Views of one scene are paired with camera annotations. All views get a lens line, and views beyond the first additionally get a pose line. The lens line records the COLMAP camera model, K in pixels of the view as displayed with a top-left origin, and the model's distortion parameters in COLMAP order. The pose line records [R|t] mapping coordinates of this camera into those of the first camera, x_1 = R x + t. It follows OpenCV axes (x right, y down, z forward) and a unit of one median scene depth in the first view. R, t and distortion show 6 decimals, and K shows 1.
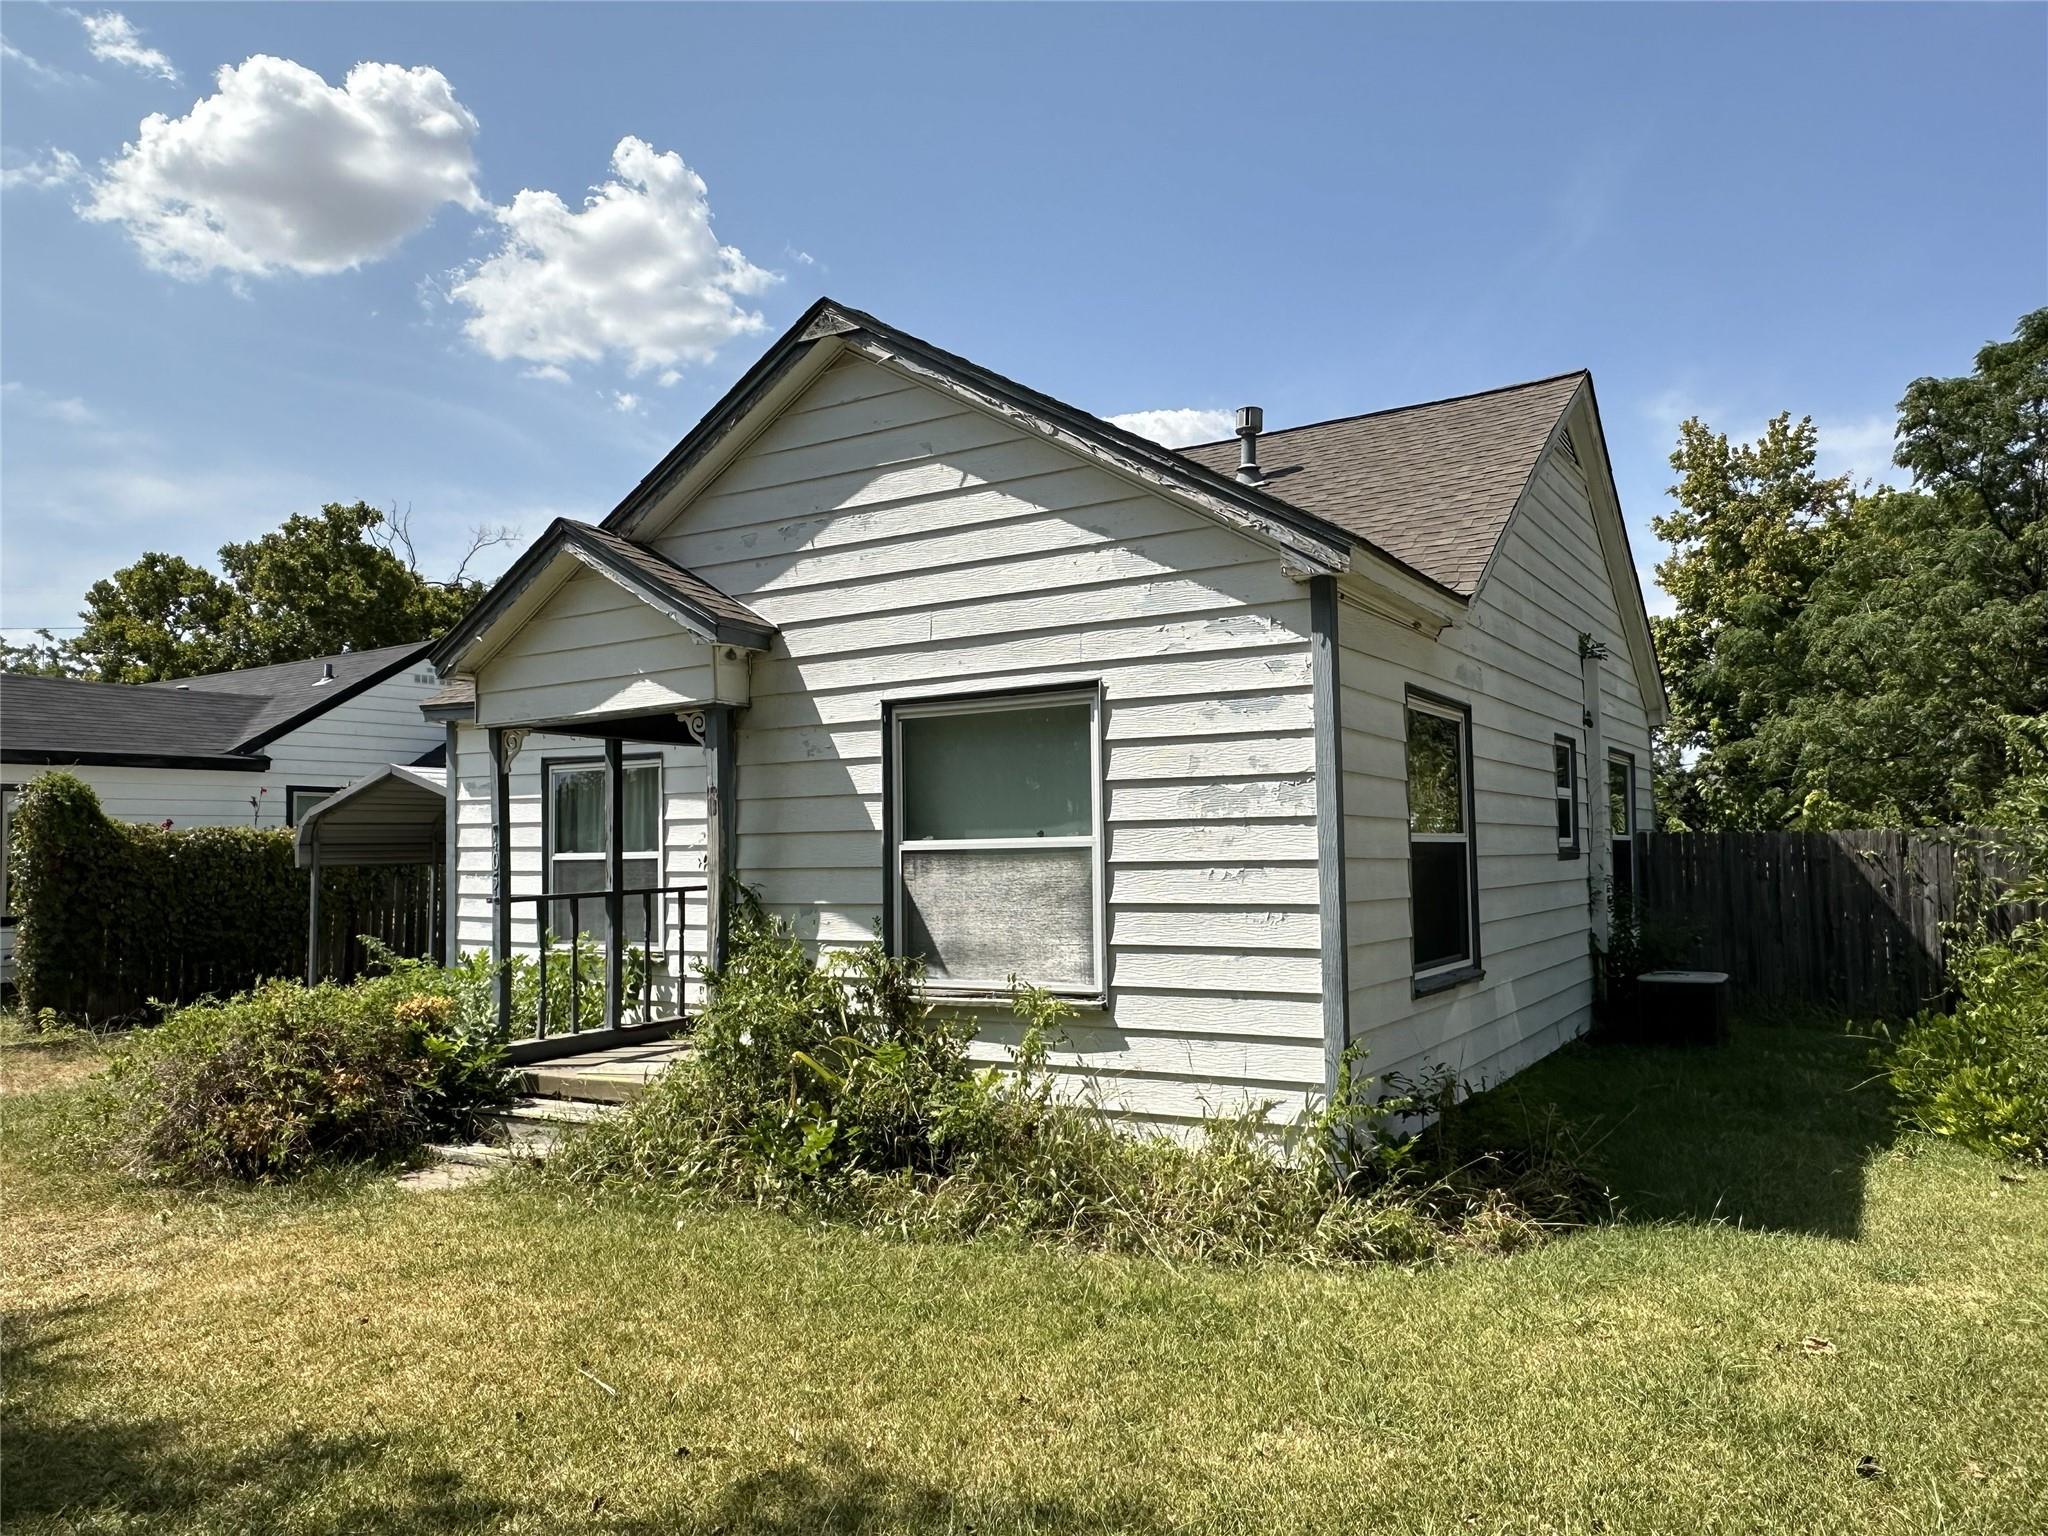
lens RADIAL K [[1446.6, 0, 1021.3], [0, 1446.6, 766.4], [0, 0, 1]] dist [0.002107, -0.000712]
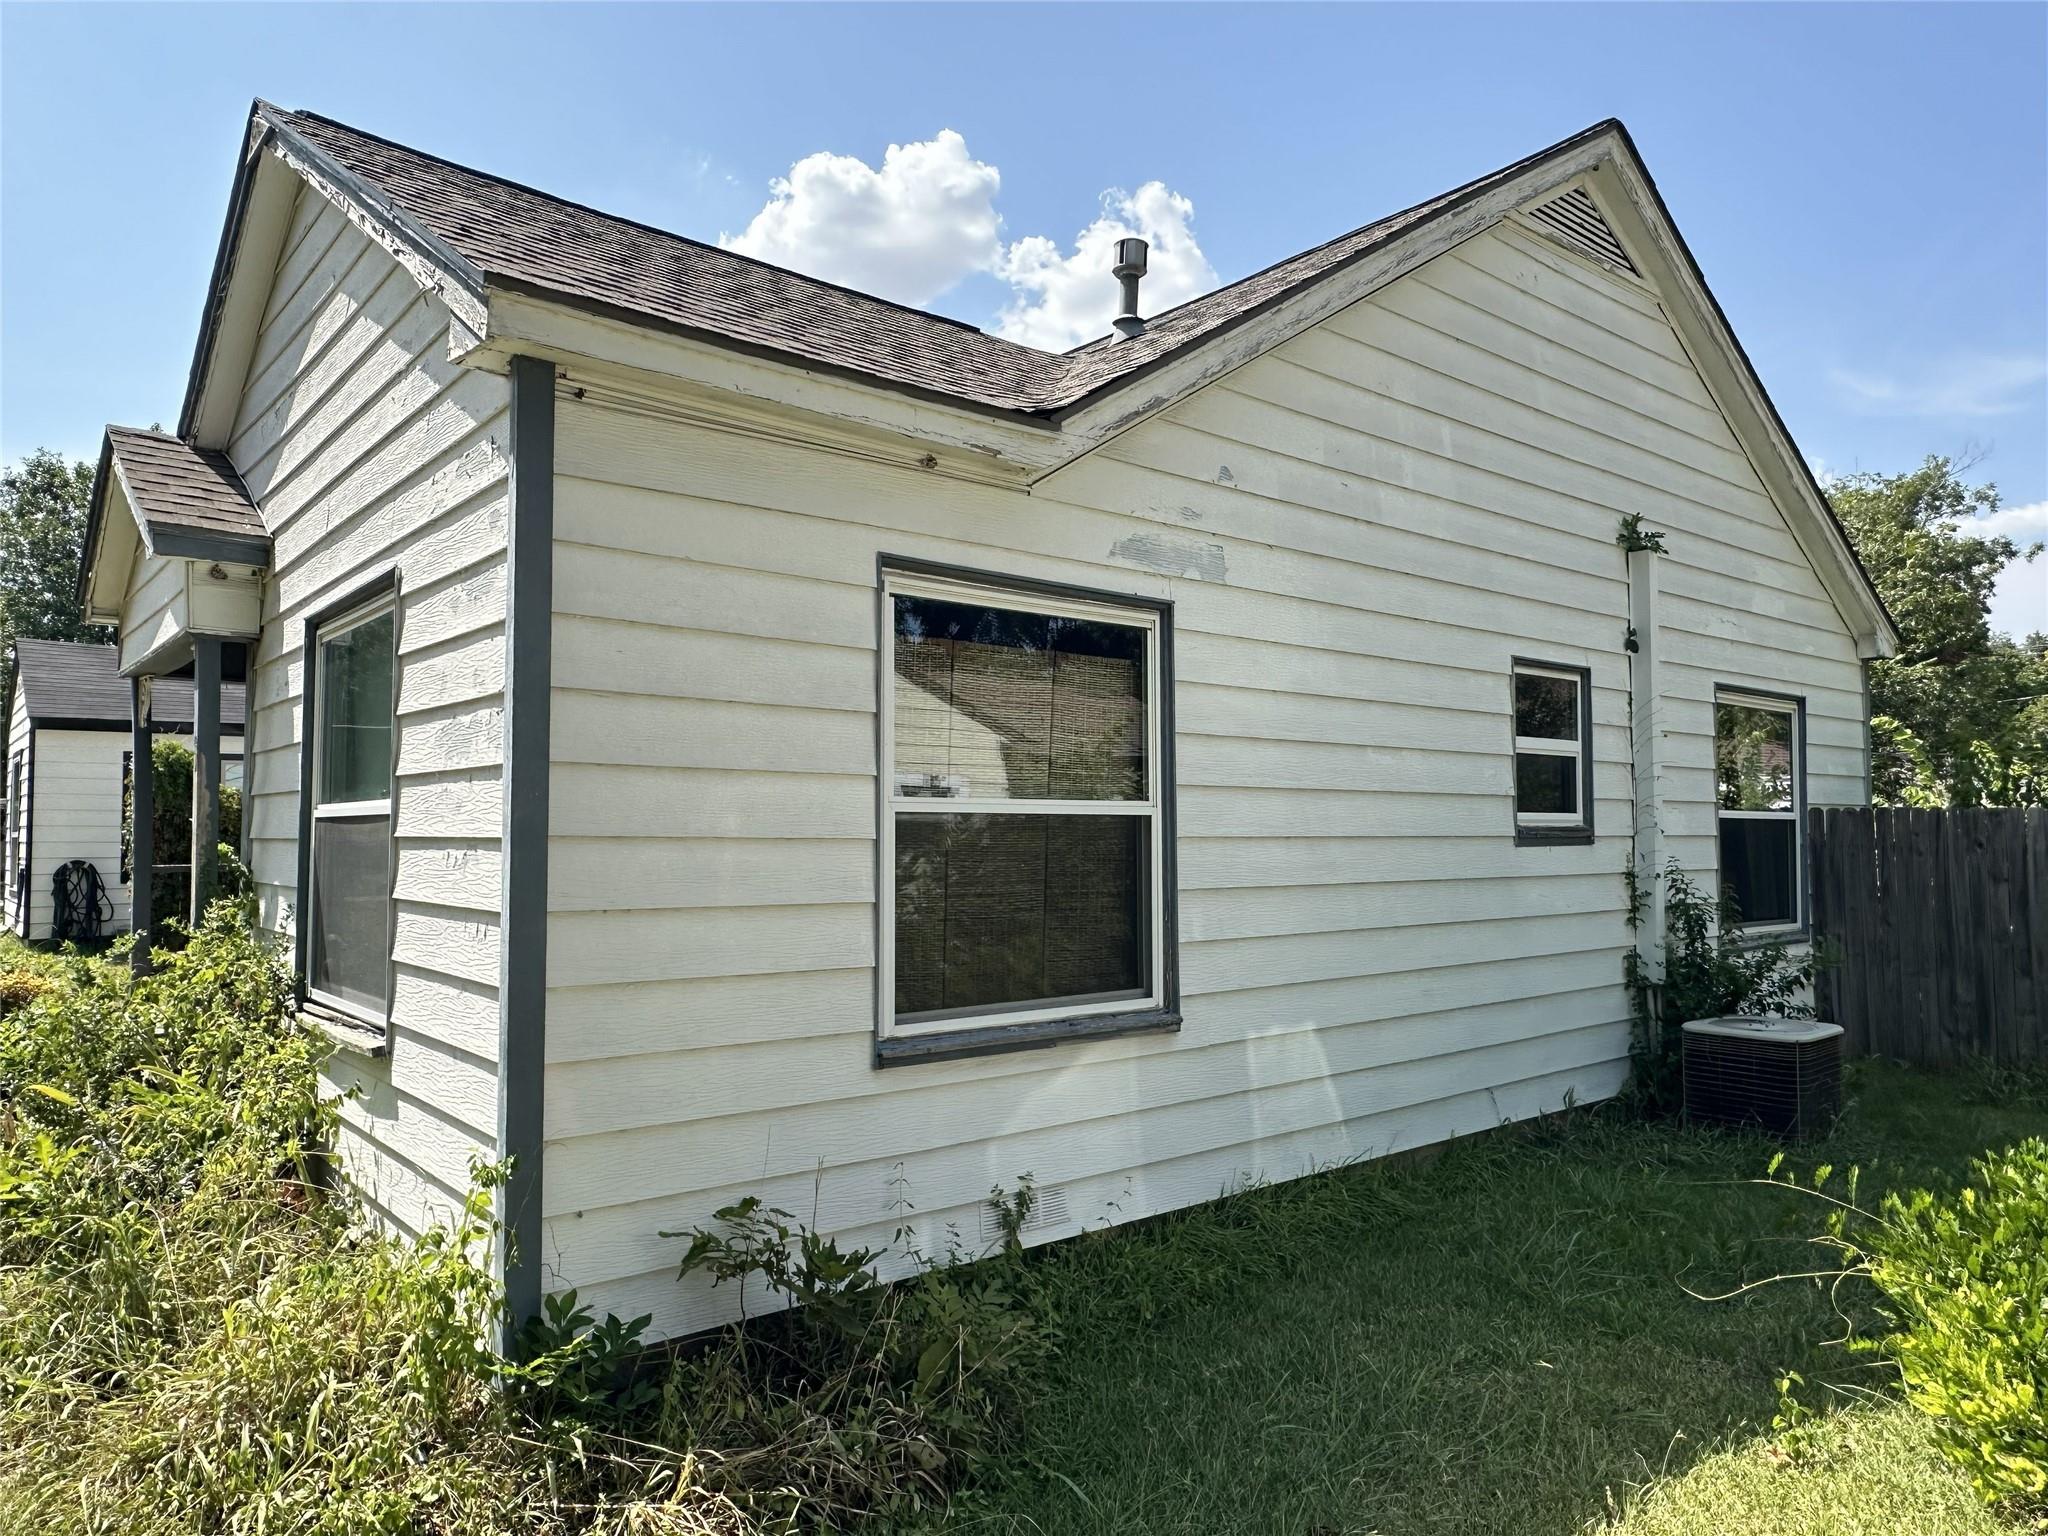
lens RADIAL K [[1340.2, 0, 1030.3], [0, 1340.2, 773.9], [0, 0, 1]] dist [0.002379, 0.000232]
pose [[0.947225, 0.000986, -0.320569, 0.437292], [0.005630, 0.999790, 0.019713, 0.021811], [0.320521, -0.020477, 0.947020, 0.414861]]
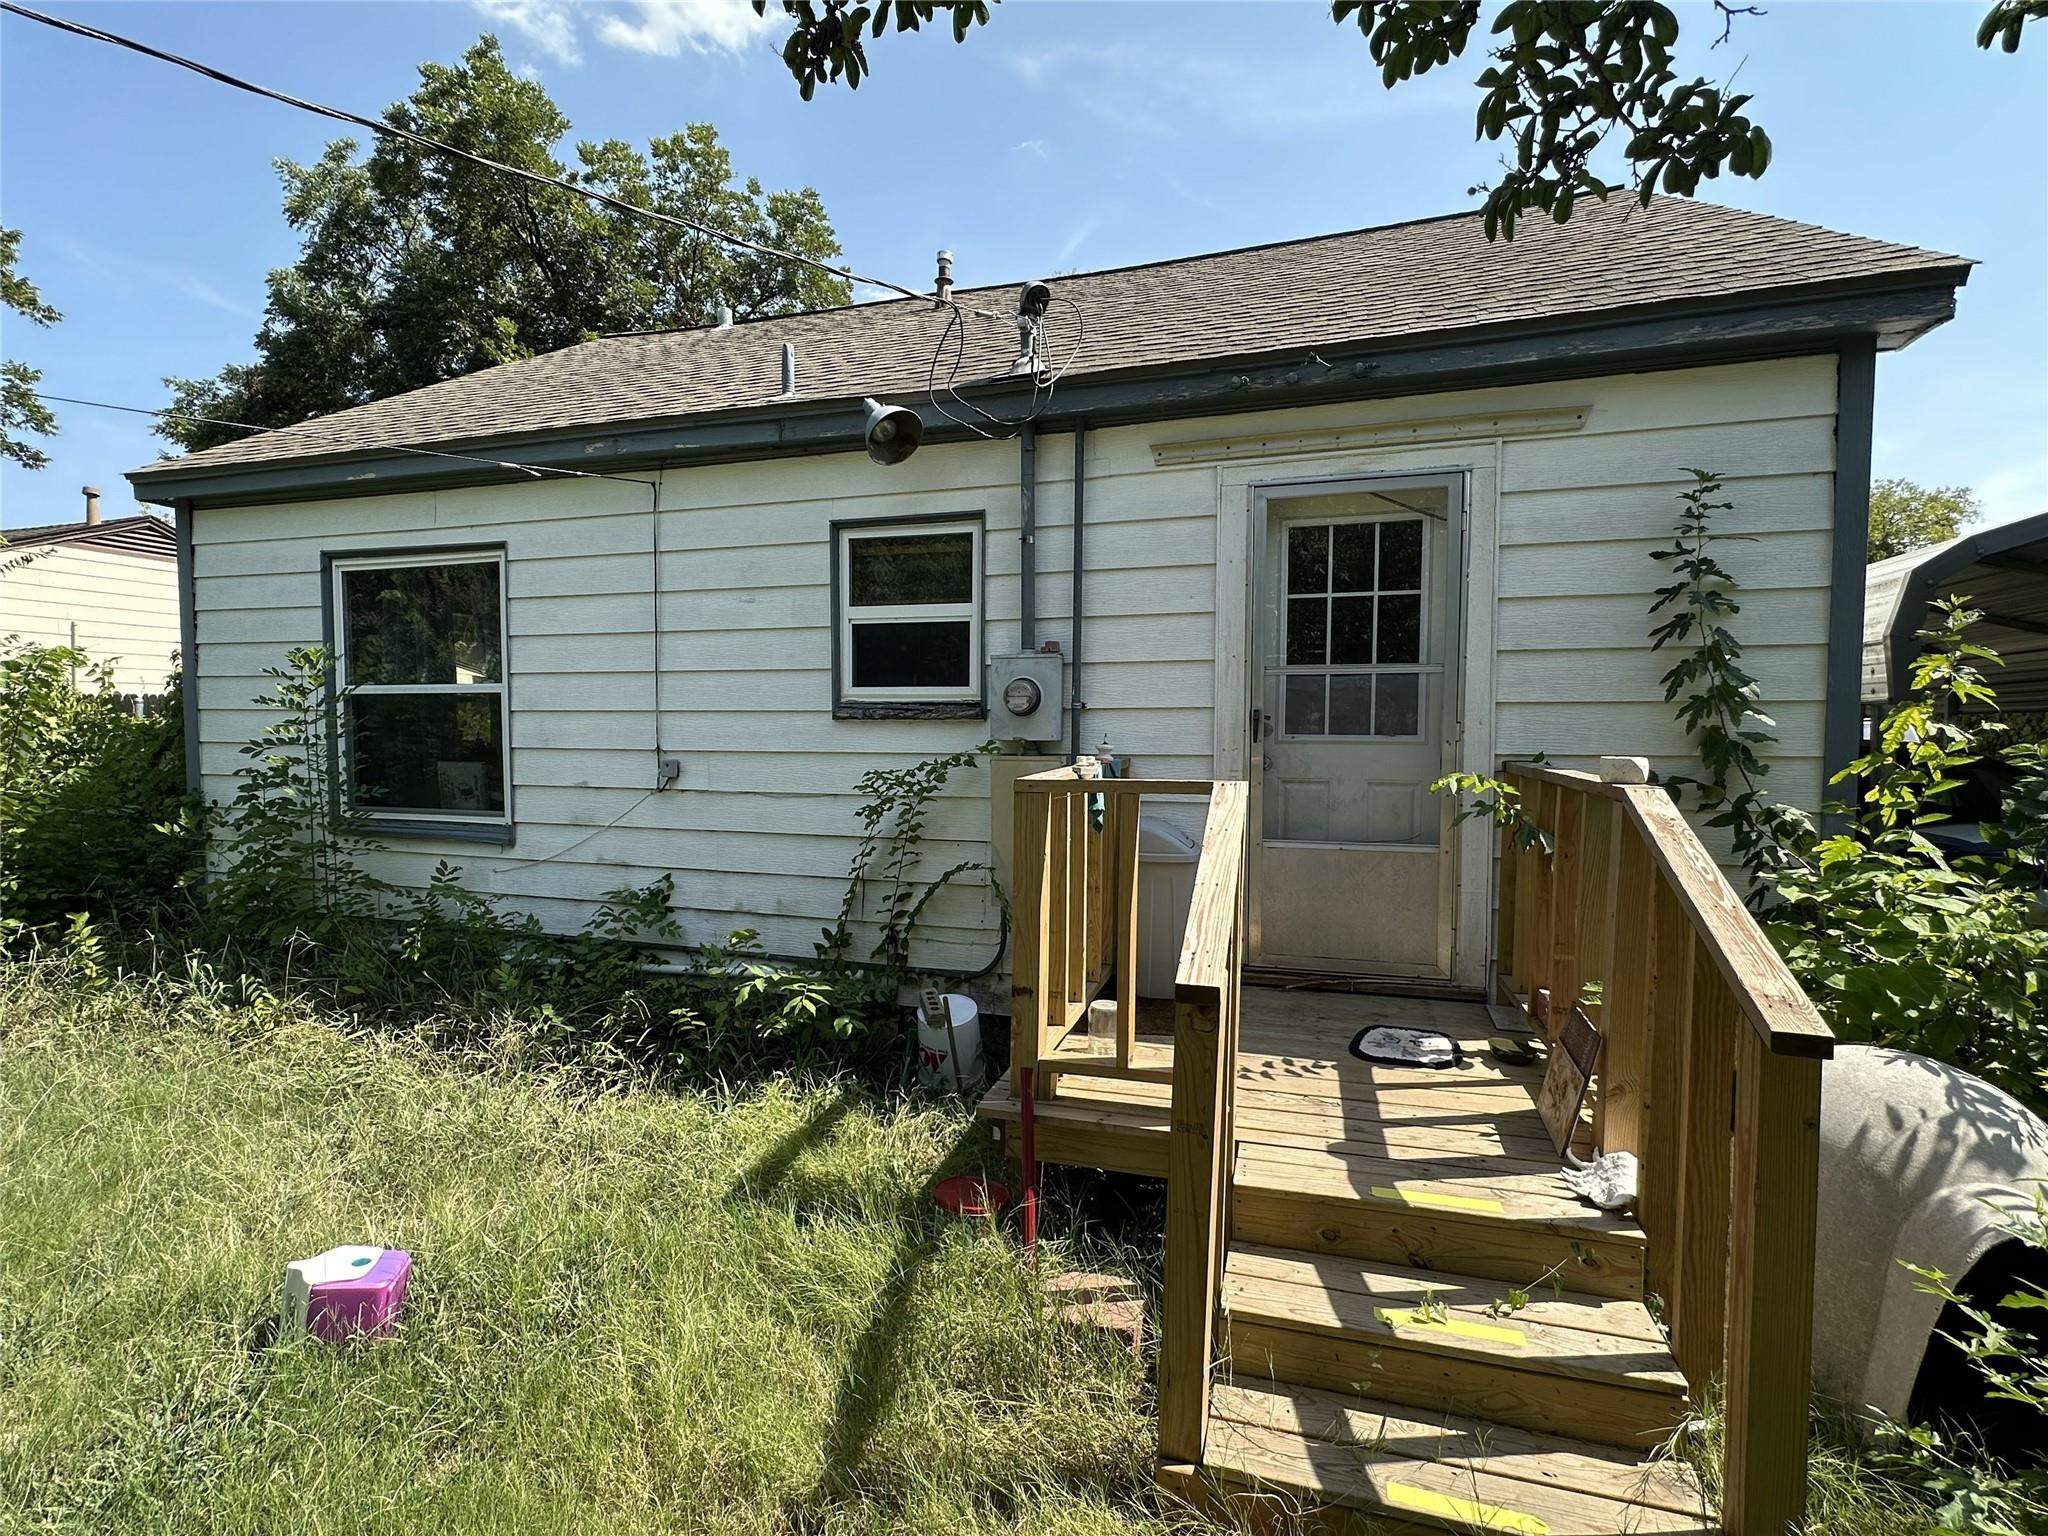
lens RADIAL K [[941.2, 0, 1027.8], [0, 941.2, 767.7], [0, 0, 1]] dist [0.000551, 0.000036]
pose [[0.239592, 0.062667, -0.968849, 0.962847], [0.049151, 0.995852, 0.076569, 0.068723], [0.969629, -0.065965, 0.235518, 1.176030]]
